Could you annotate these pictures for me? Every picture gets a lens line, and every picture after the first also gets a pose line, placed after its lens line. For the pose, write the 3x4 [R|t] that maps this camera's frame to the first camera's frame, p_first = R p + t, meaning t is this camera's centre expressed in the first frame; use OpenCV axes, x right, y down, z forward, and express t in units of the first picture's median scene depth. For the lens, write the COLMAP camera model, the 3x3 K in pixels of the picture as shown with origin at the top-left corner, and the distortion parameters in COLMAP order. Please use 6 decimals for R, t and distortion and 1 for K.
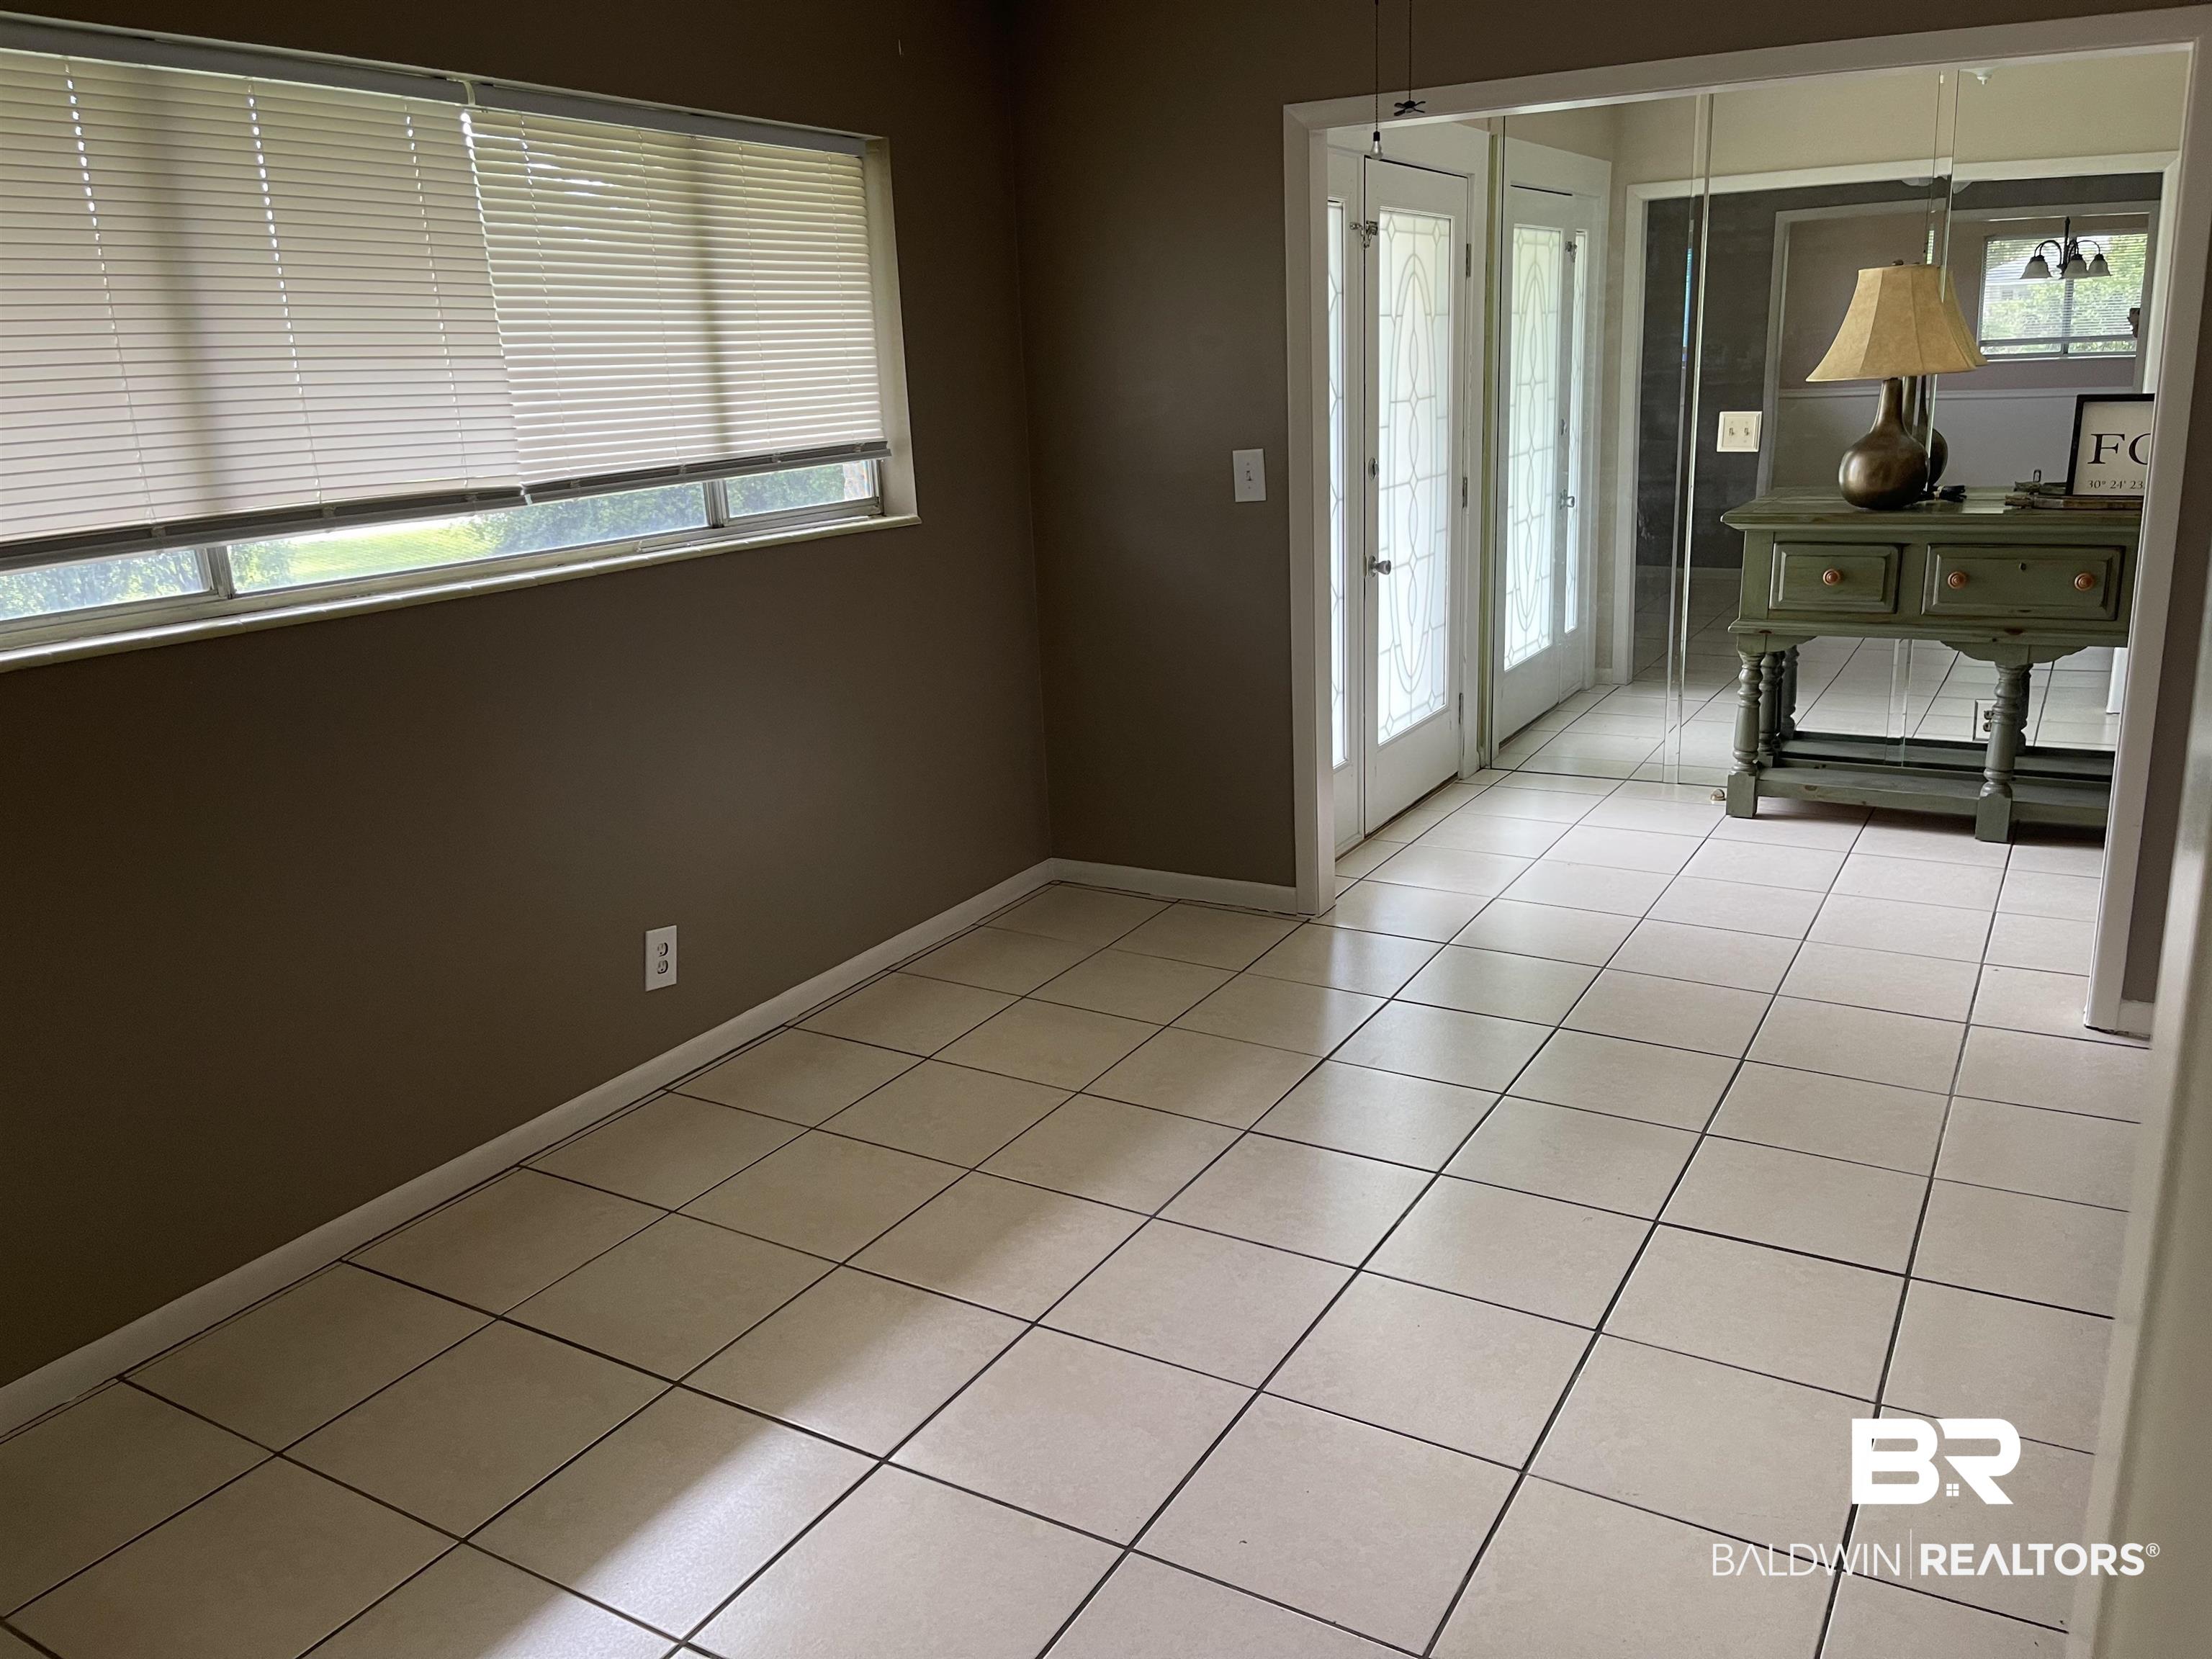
lens RADIAL K [[1685.5, 0, 1112.8], [0, 1685.5, 812.1], [0, 0, 1]] dist [0.048349, -0.058074]
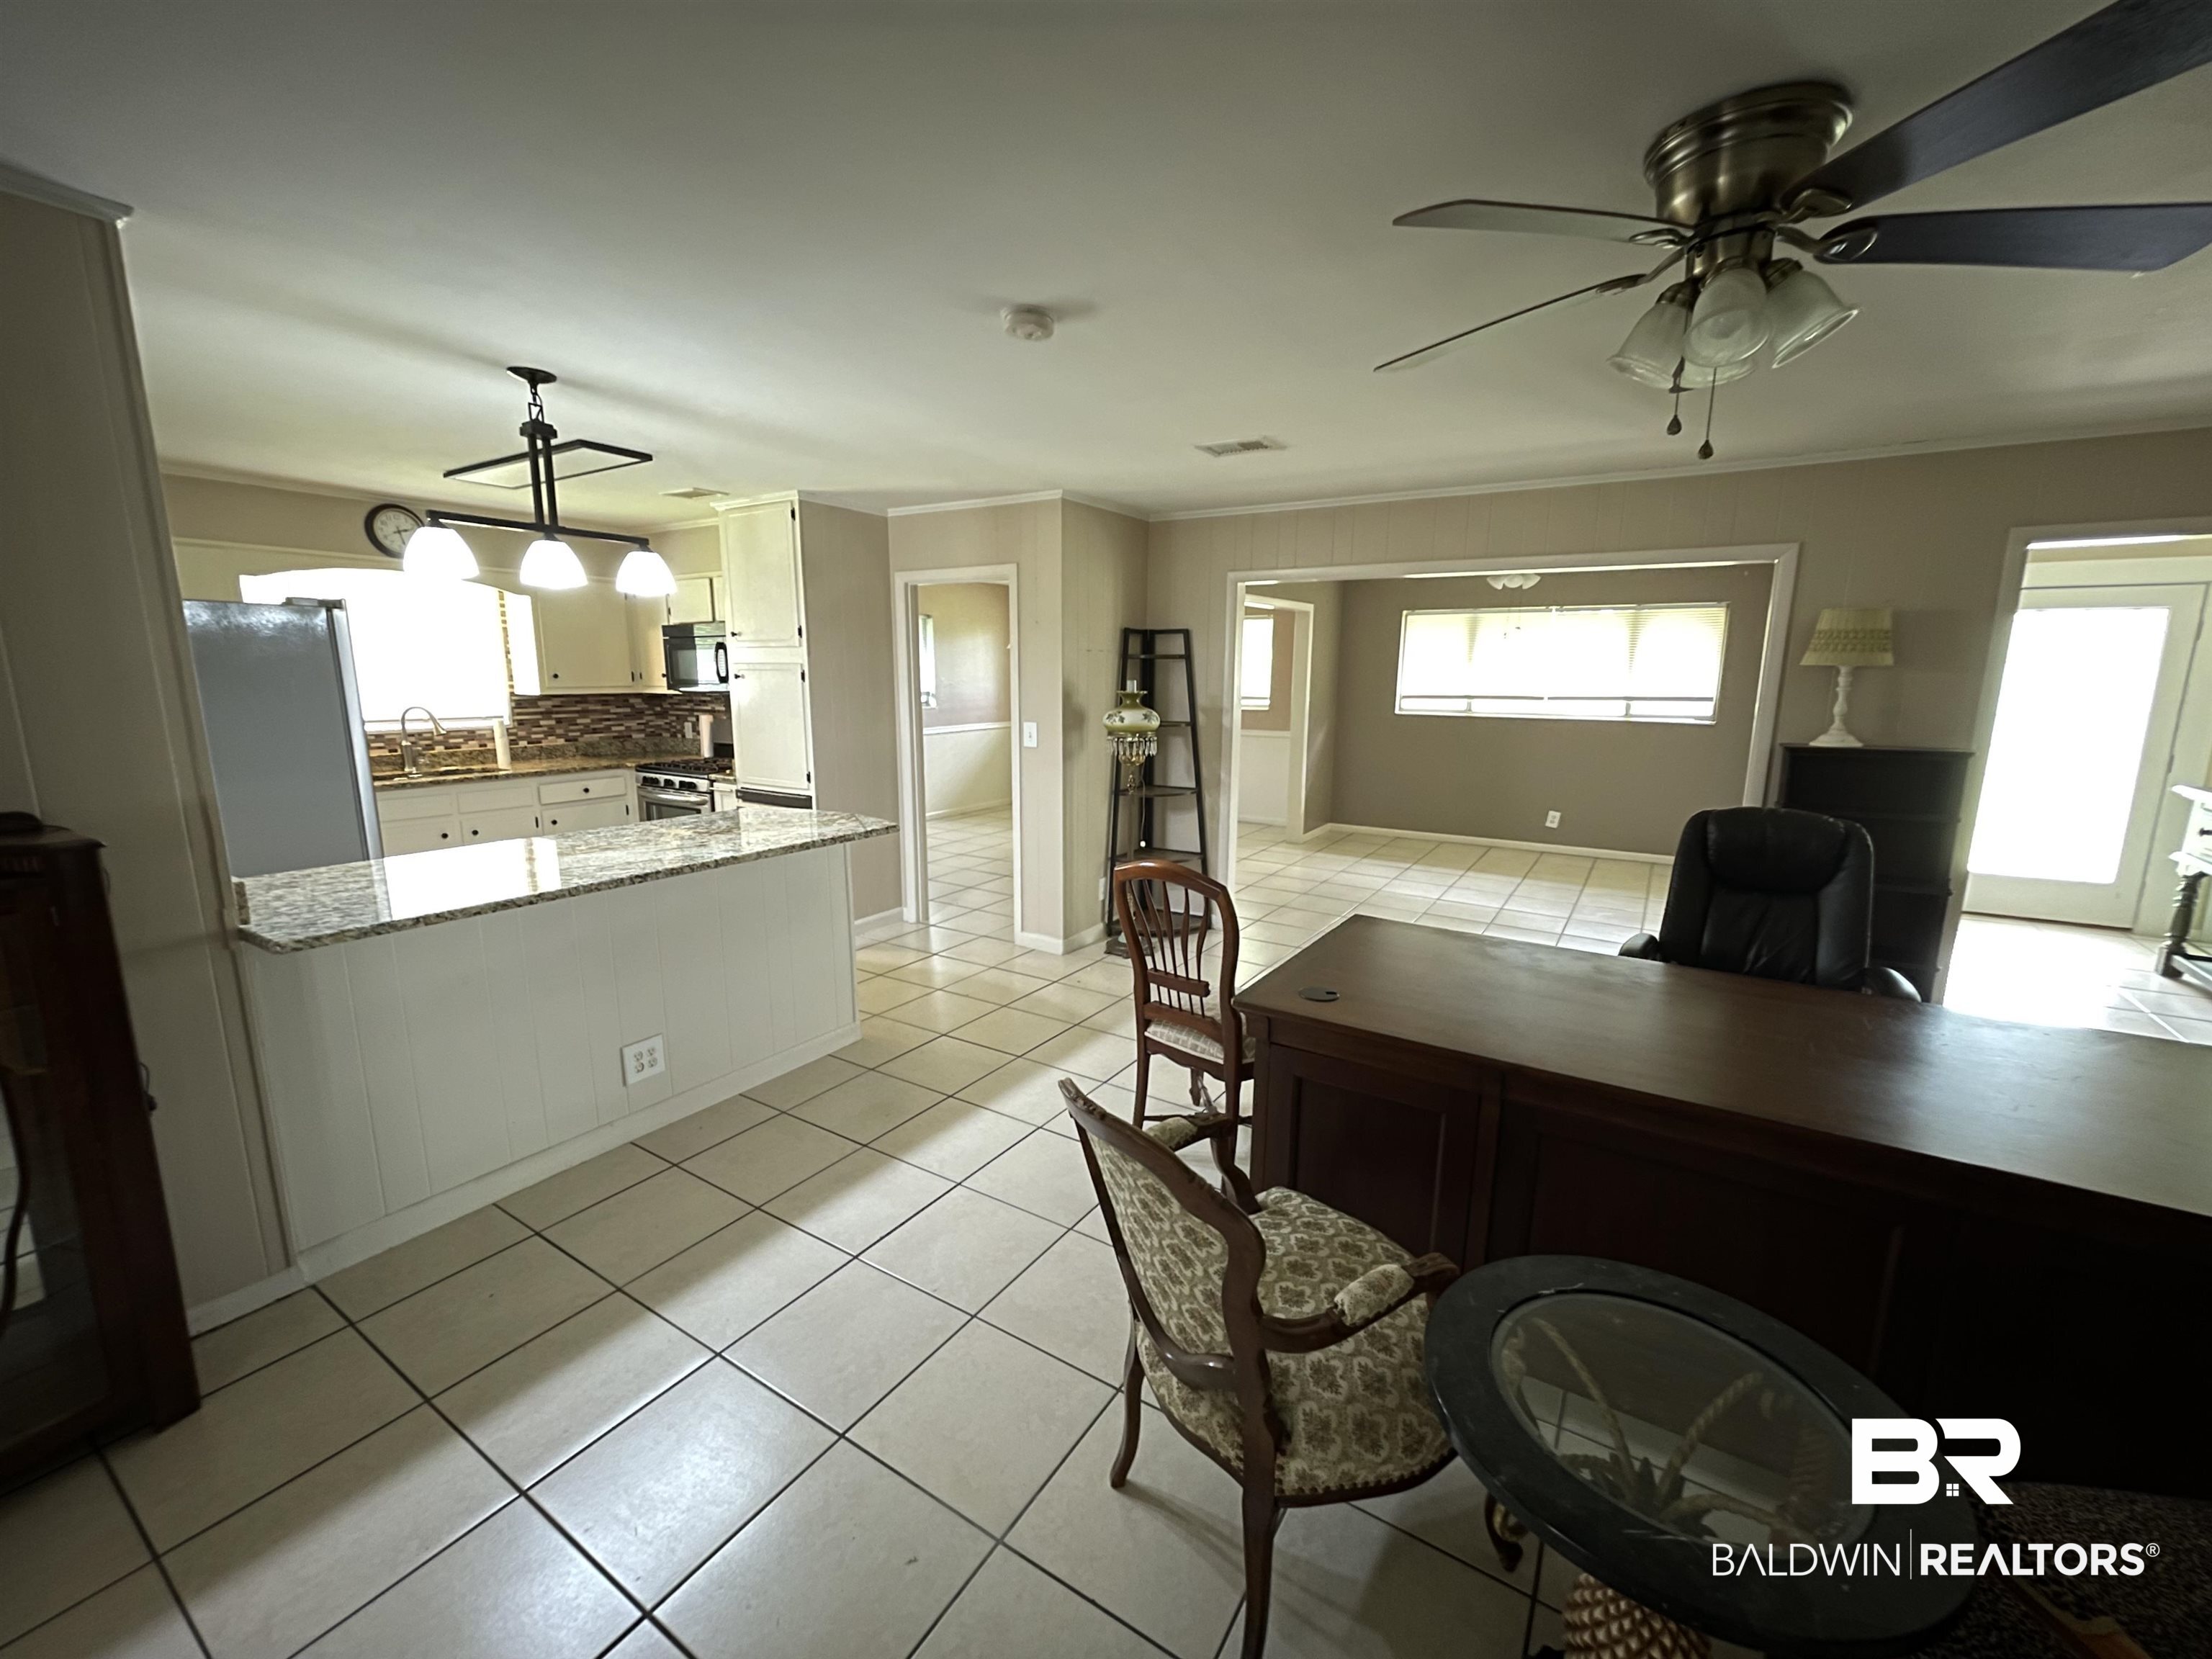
lens RADIAL K [[893.0, 0, 1105.3], [0, 893.0, 838.4], [0, 0, 1]] dist [-0.000430, 0.000924]
pose [[-0.045008, 0.232771, -0.971490, 1.326859], [-0.248773, 0.939228, 0.236566, -0.076436], [0.967515, 0.252328, 0.015634, -0.018891]]
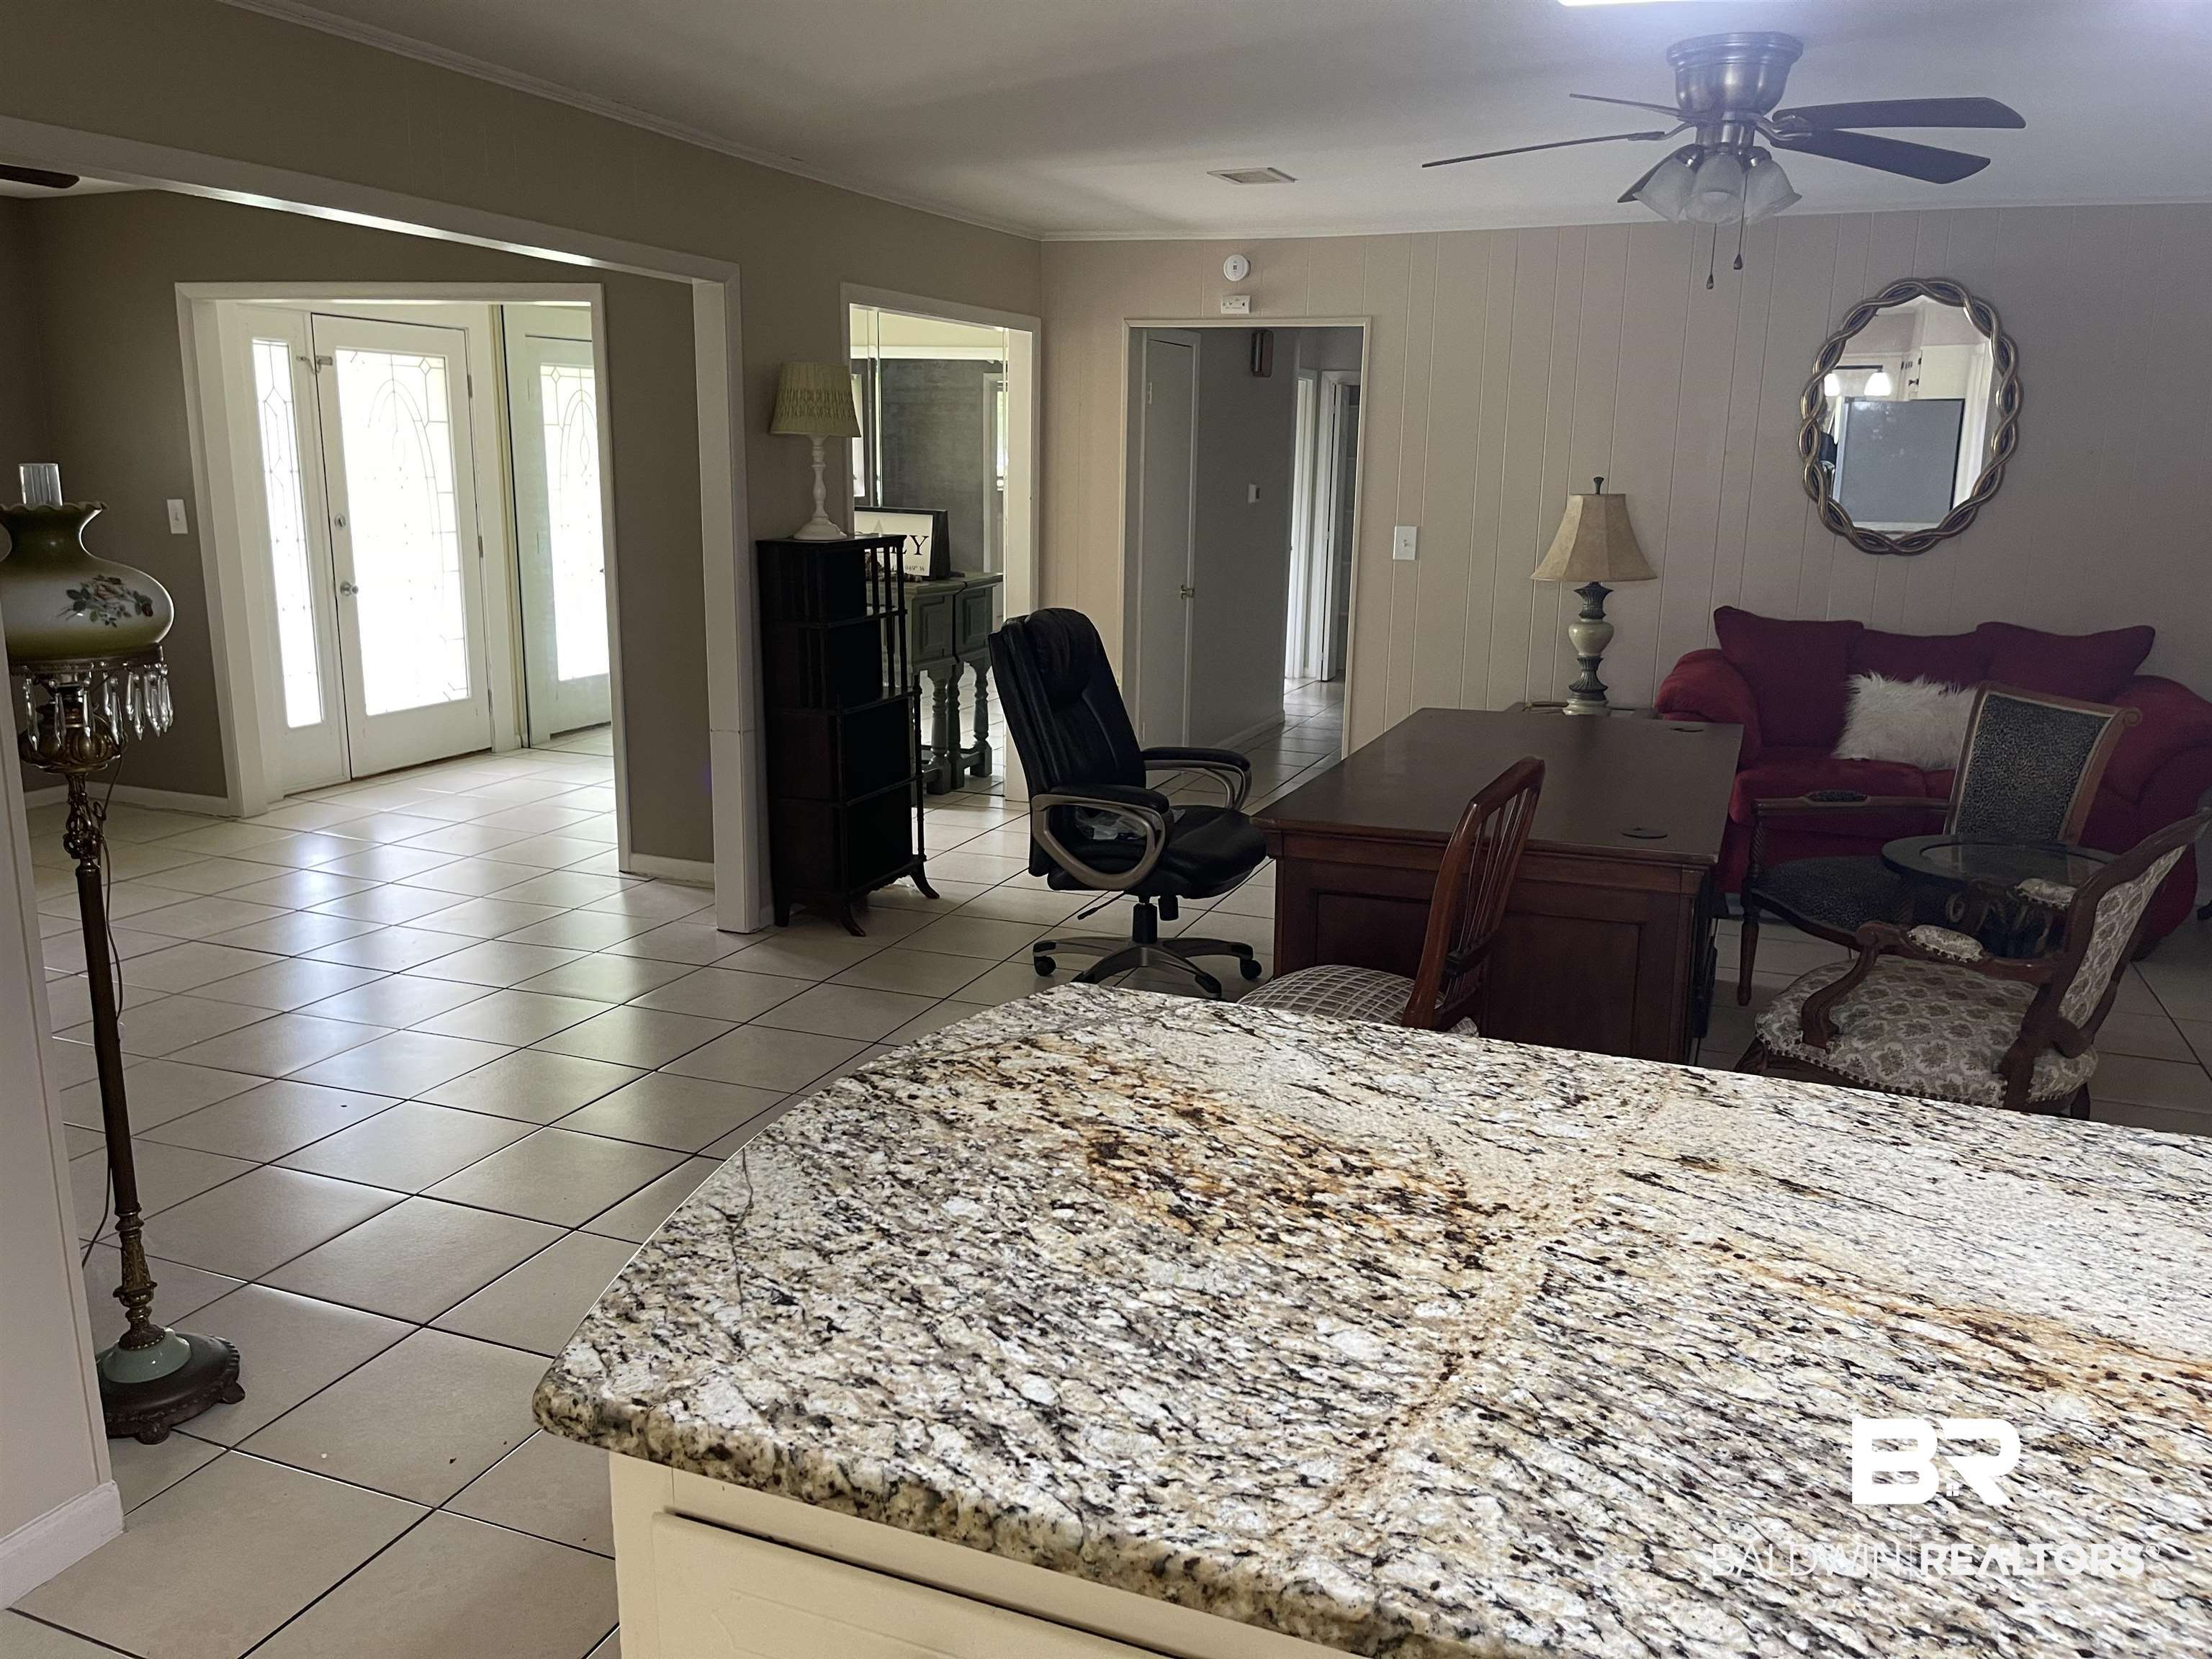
lens RADIAL K [[1685.5, 0, 1114.5], [0, 1685.5, 838.8], [0, 0, 1]] dist [0.048349, -0.058074]
pose [[0.985889, 0.026217, 0.165333, 0.587966], [-0.021455, 0.999304, -0.030528, 0.101437], [-0.166018, 0.026550, 0.985765, -0.559068]]
